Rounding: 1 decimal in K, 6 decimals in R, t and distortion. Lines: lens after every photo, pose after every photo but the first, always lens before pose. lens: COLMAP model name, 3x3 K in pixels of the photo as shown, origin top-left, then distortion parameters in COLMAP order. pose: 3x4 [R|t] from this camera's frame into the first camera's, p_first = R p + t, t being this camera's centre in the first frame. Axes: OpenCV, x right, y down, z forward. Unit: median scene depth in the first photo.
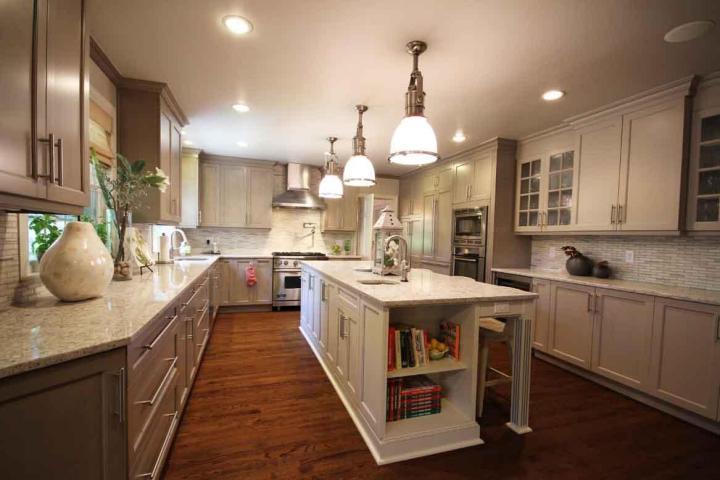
lens RADIAL K [[331.7, 0, 359.3], [0, 331.7, 249.4], [0, 0, 1]] dist [0.001410, 0.000297]
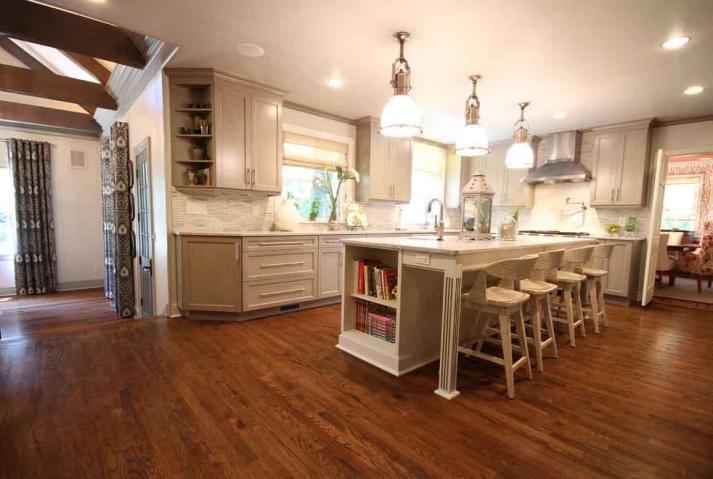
lens RADIAL K [[343.0, 0, 356.5], [0, 343.0, 239.5], [0, 0, 1]] dist [-0.000371, -0.000012]
pose [[0.398672, 0.044241, -0.916026, 1.336403], [-0.049073, 0.998434, 0.026864, 0.098124], [0.915780, 0.034242, 0.400219, 0.389889]]
